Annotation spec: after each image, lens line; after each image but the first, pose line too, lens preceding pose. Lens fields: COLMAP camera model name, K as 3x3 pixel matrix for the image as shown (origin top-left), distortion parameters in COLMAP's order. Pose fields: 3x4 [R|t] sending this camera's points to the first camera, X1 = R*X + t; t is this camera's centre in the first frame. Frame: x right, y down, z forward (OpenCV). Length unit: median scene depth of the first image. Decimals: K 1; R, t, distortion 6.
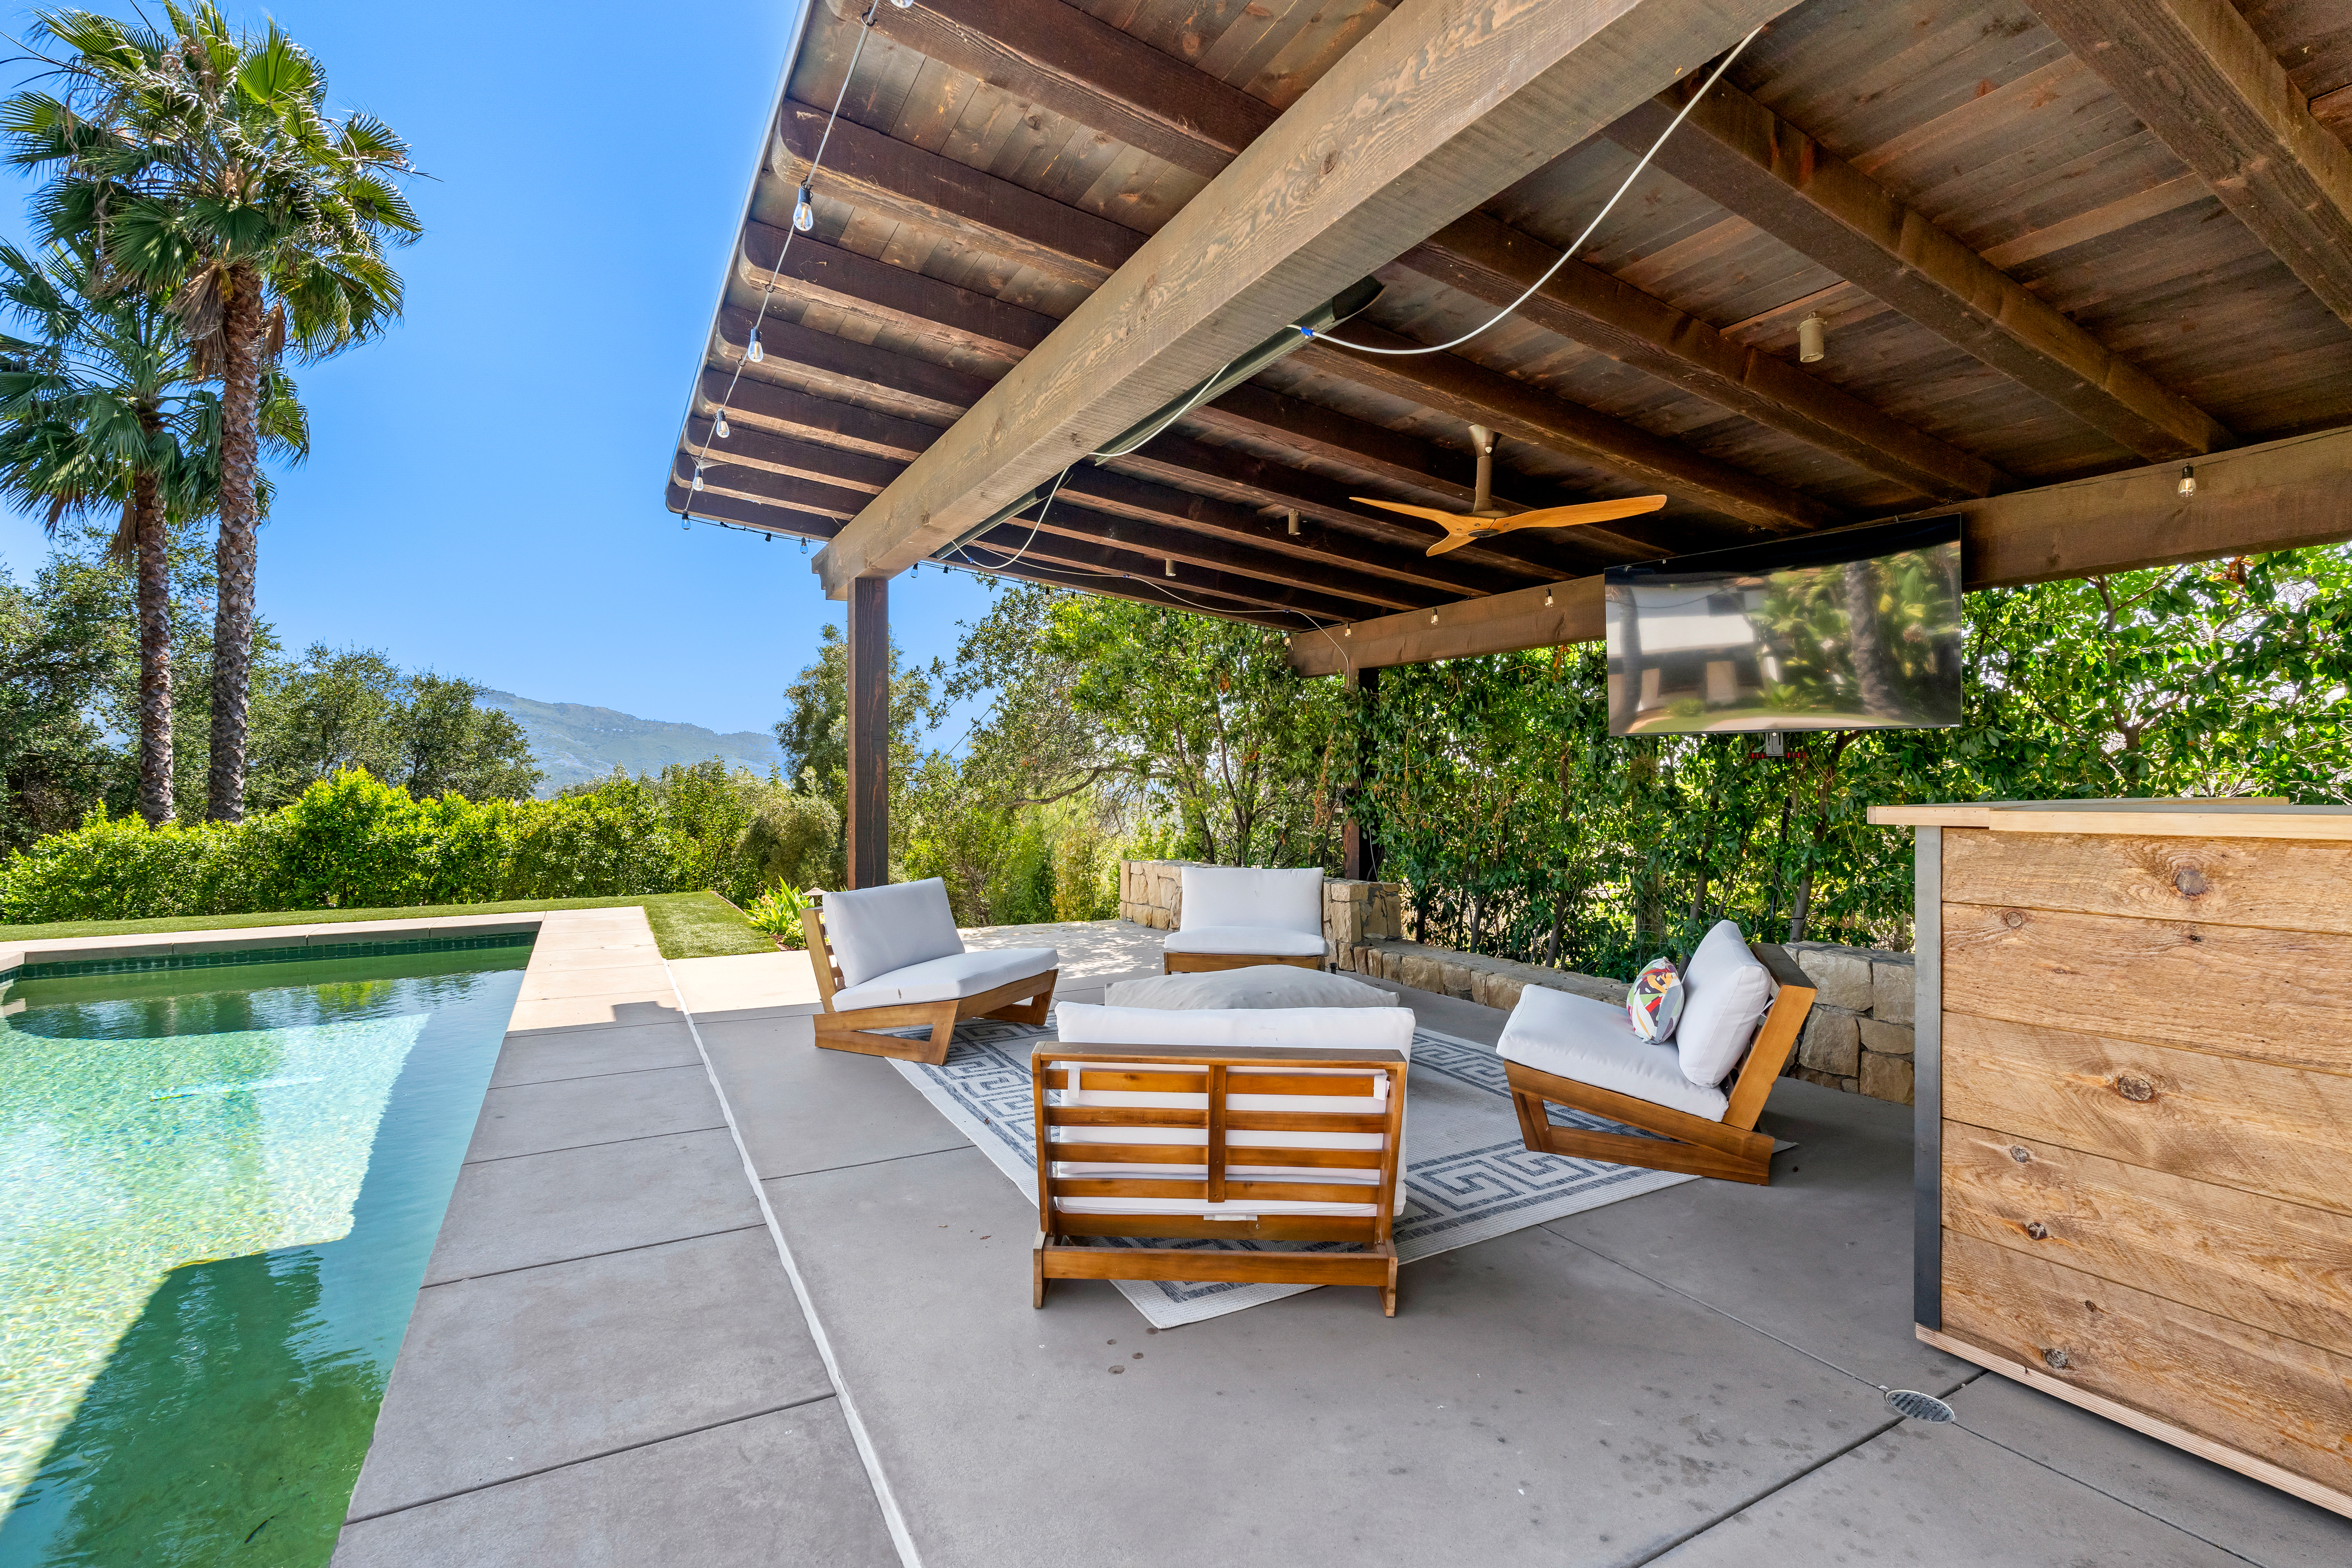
lens RADIAL K [[1044.2, 0, 1172.8], [0, 1044.2, 789.7], [0, 0, 1]] dist [-0.002298, 0.001377]
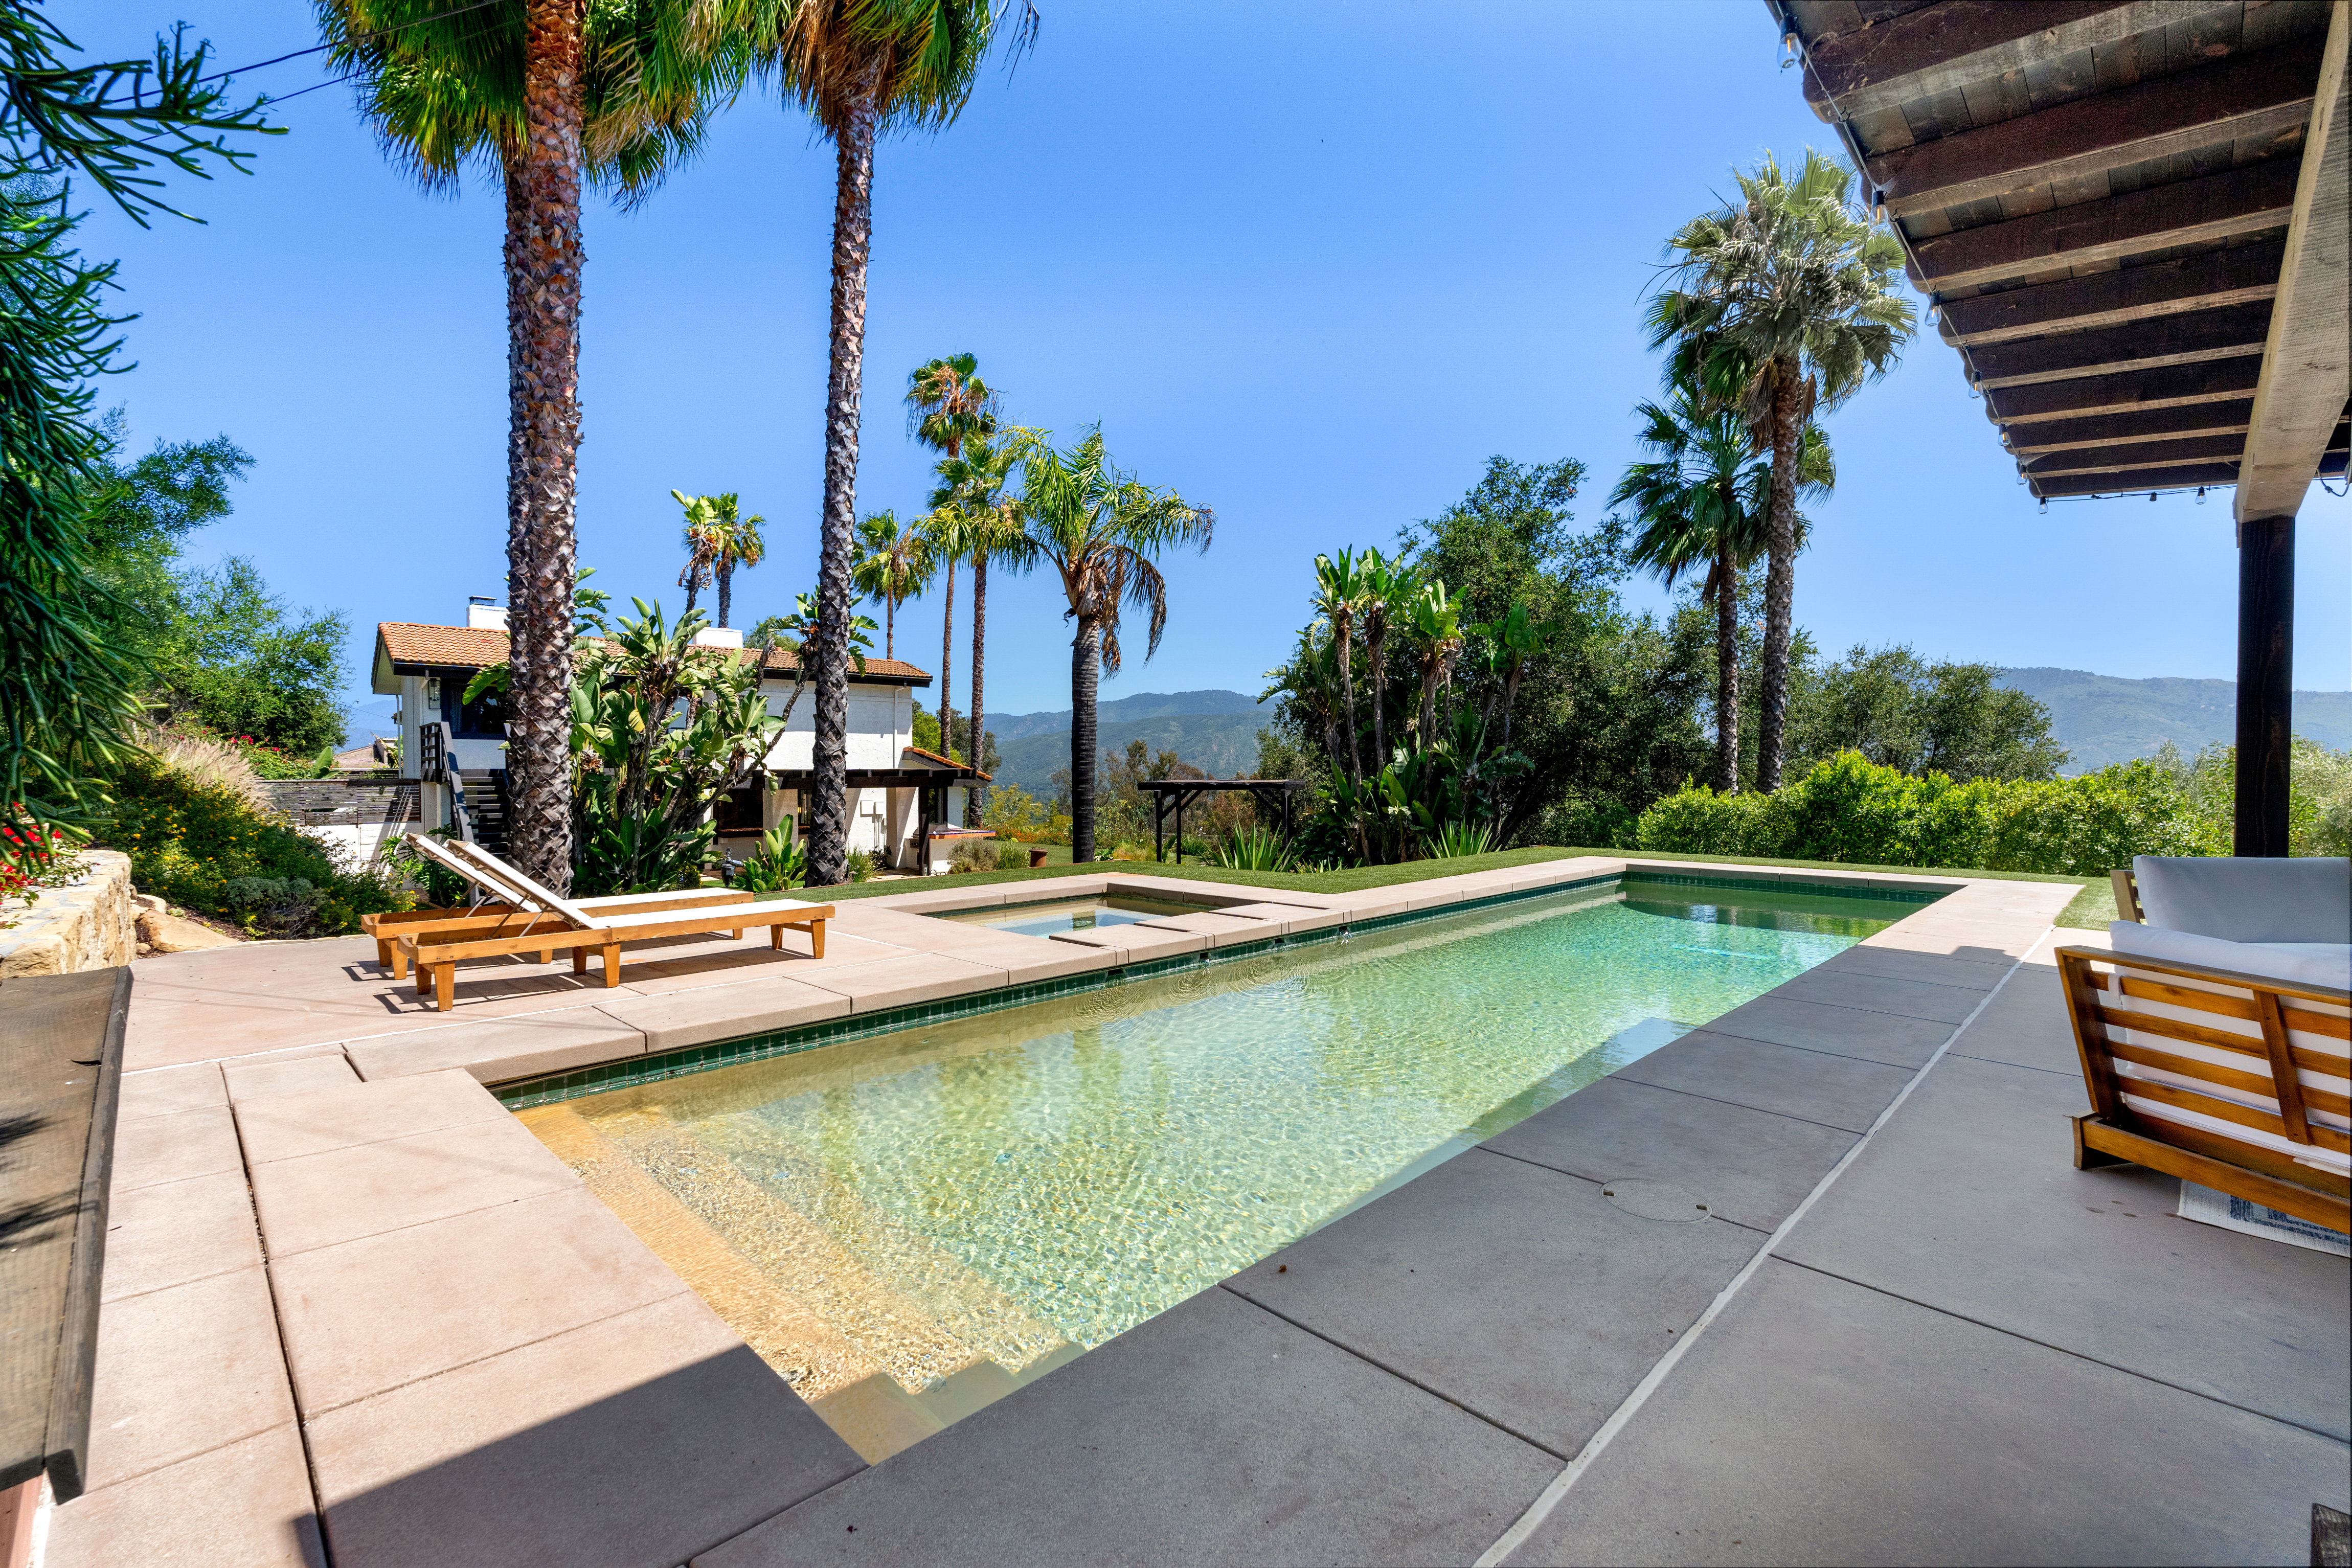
lens RADIAL K [[1044.2, 0, 1188.4], [0, 1044.2, 785.0], [0, 0, 1]] dist [-0.002298, 0.001377]
pose [[0.287554, 0.017097, -0.957612, 0.122626], [-0.010466, 0.999837, 0.014708, 0.008433], [0.957707, 0.005793, 0.287687, -0.055746]]
